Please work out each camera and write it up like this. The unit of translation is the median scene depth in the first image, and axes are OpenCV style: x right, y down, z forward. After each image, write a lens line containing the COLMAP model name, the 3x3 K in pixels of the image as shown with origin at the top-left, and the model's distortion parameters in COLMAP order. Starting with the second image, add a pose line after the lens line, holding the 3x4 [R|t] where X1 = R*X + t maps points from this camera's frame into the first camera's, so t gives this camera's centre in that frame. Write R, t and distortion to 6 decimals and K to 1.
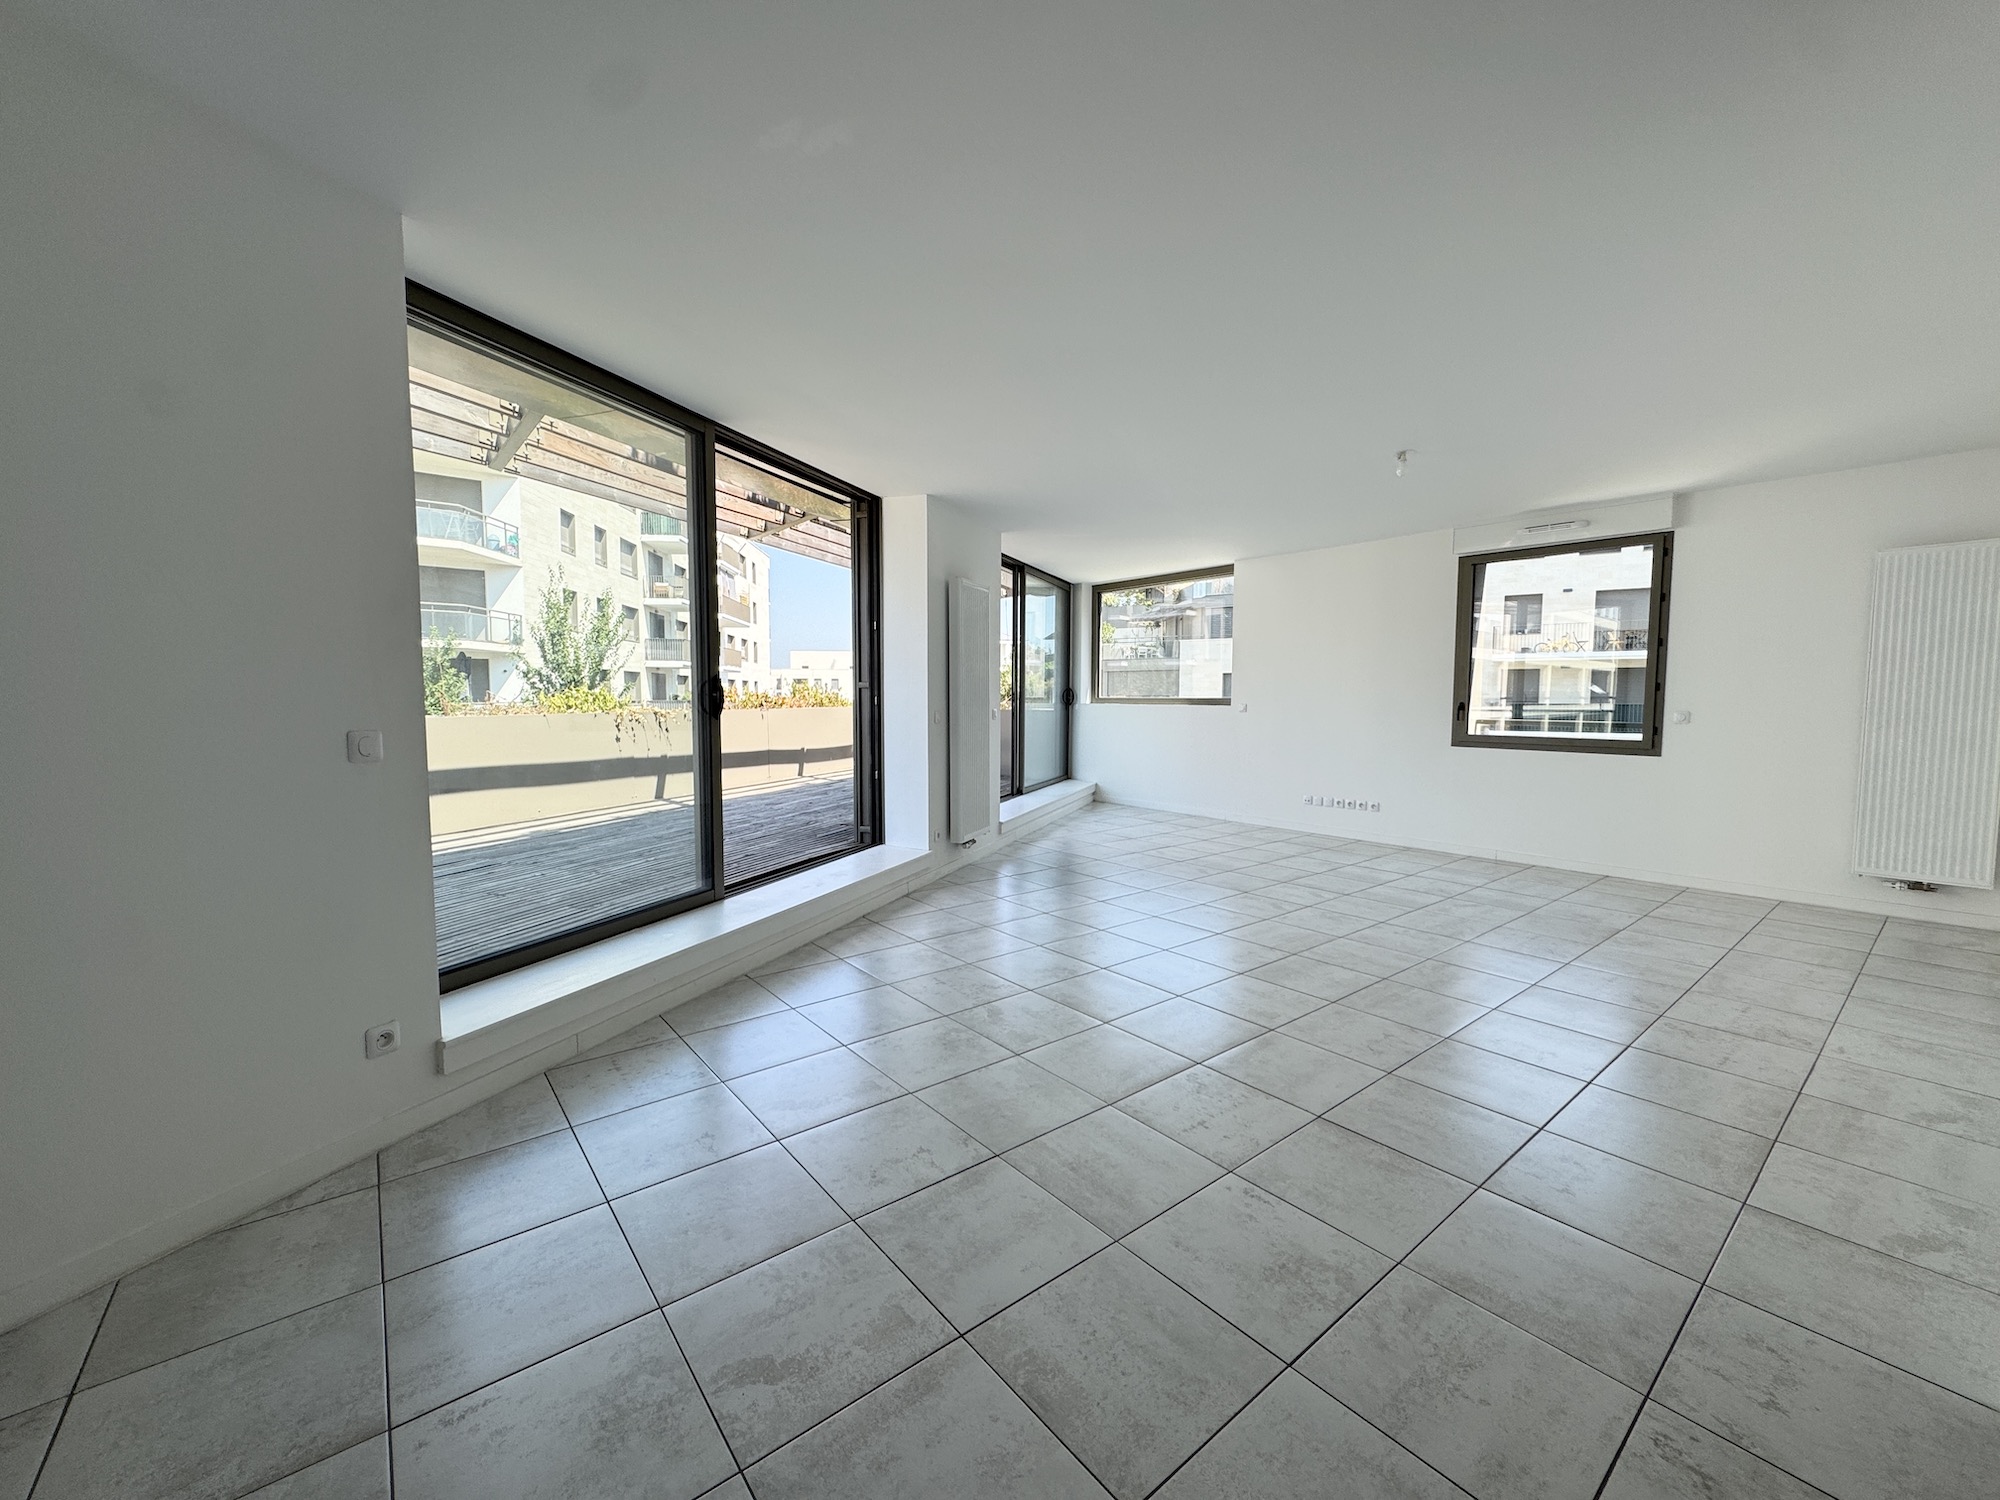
lens RADIAL K [[793.6, 0, 1004.5], [0, 793.6, 752.4], [0, 0, 1]] dist [-0.000506, 0.000172]
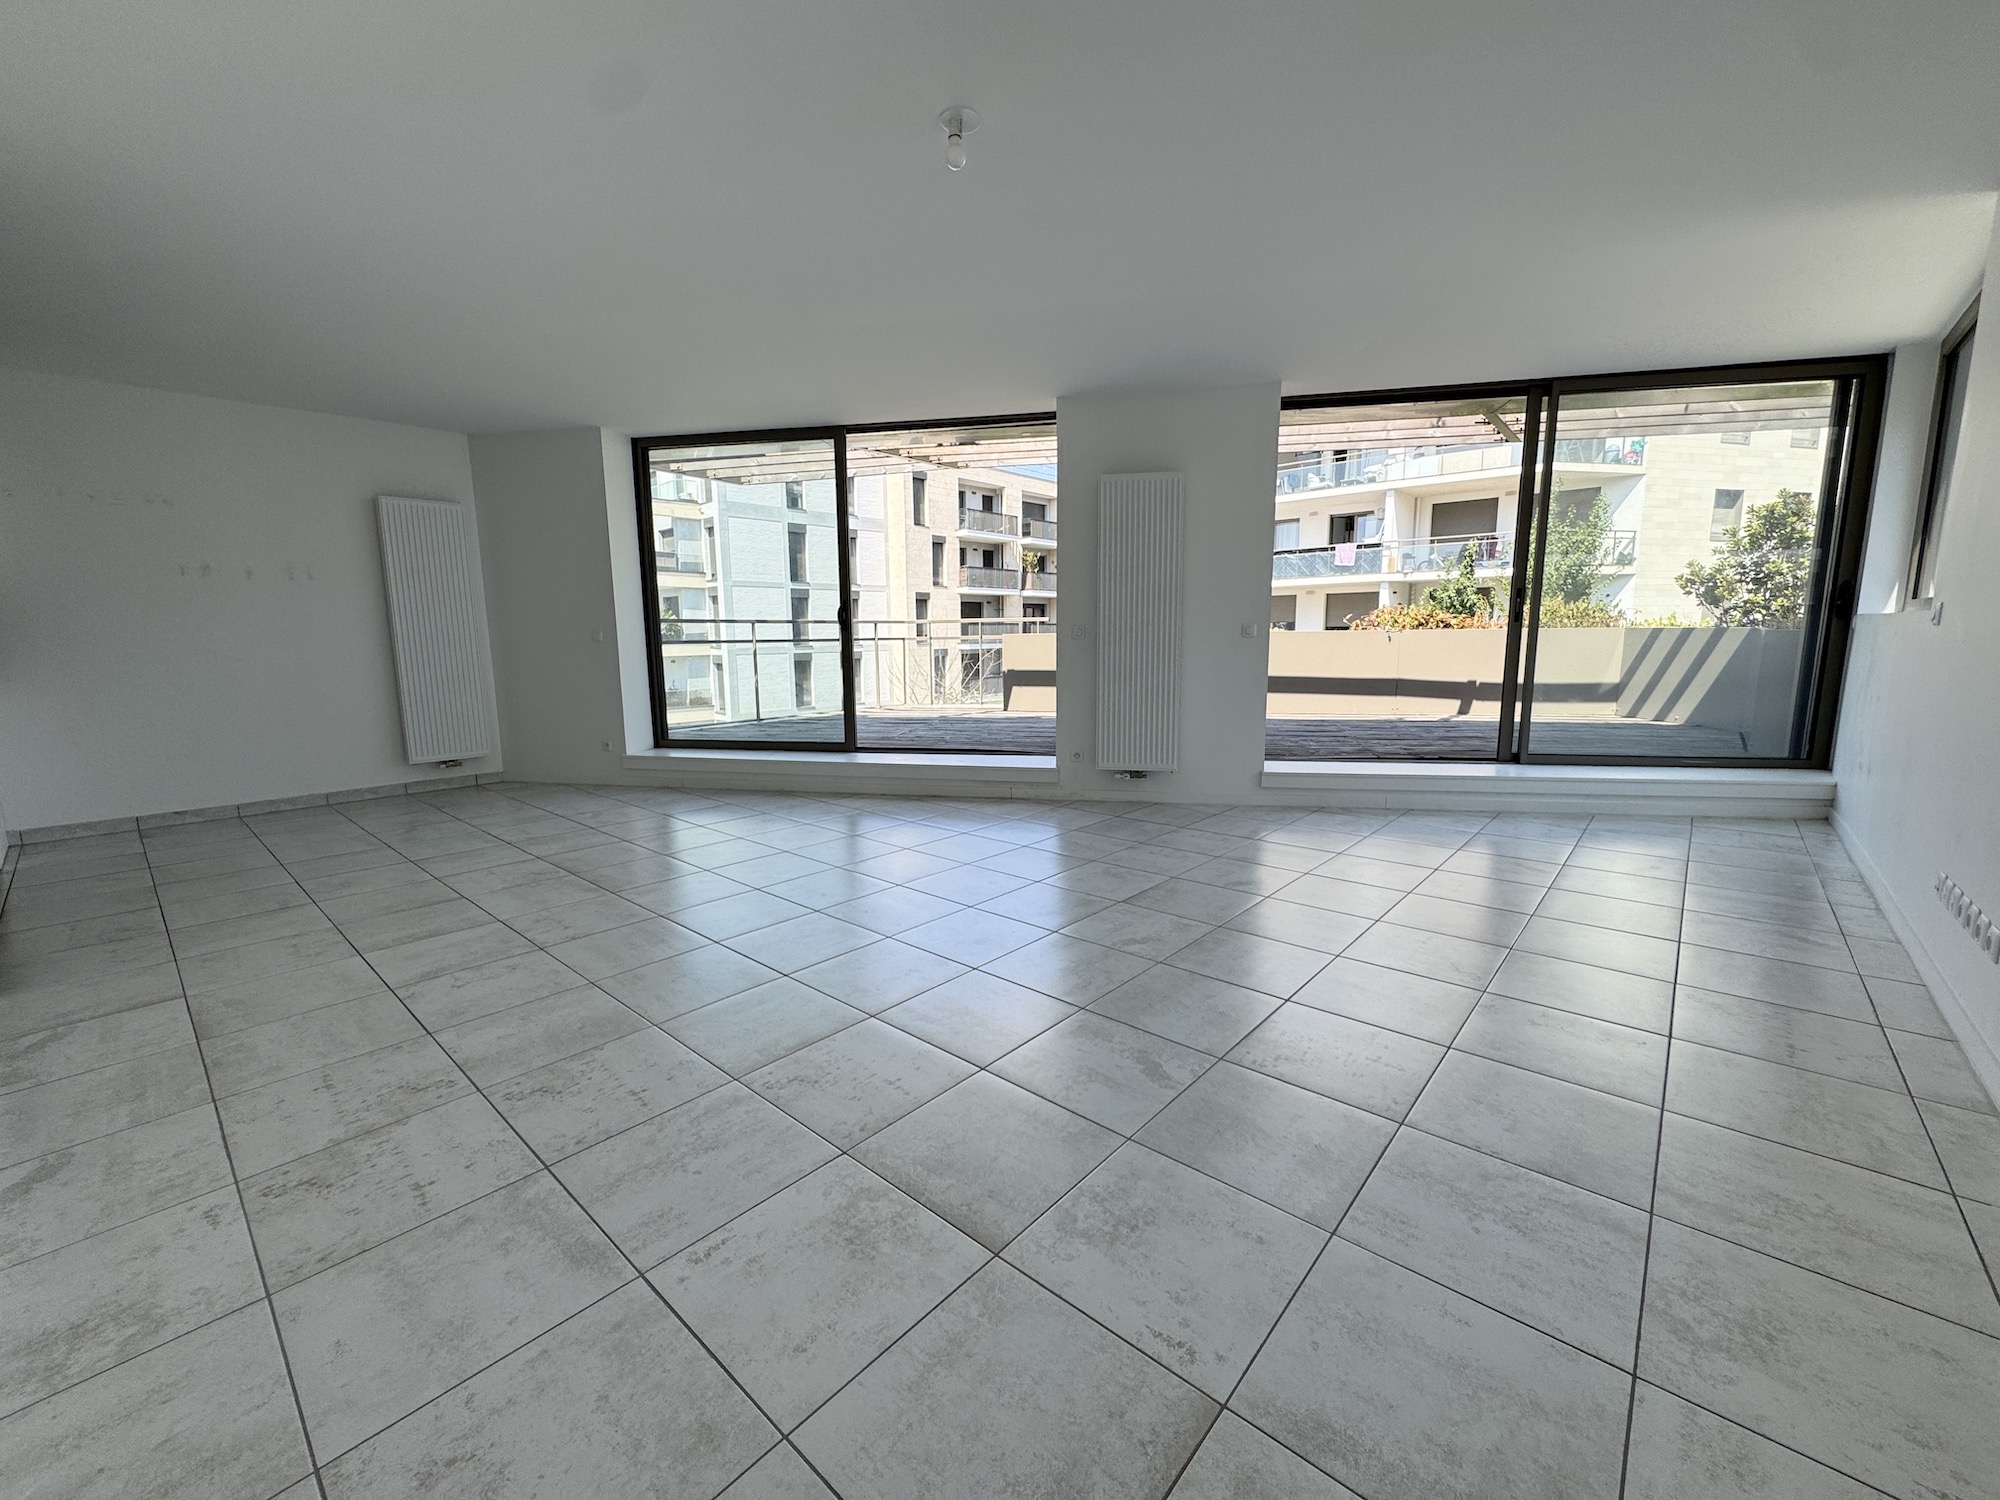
lens RADIAL K [[828.0, 0, 1001.2], [0, 828.0, 730.7], [0, 0, 1]] dist [-0.001933, -0.000490]
pose [[0.159268, 0.111922, -0.980871, 0.768388], [-0.063165, 0.992672, 0.103012, -0.017888], [0.985213, 0.045550, 0.165171, 0.660906]]
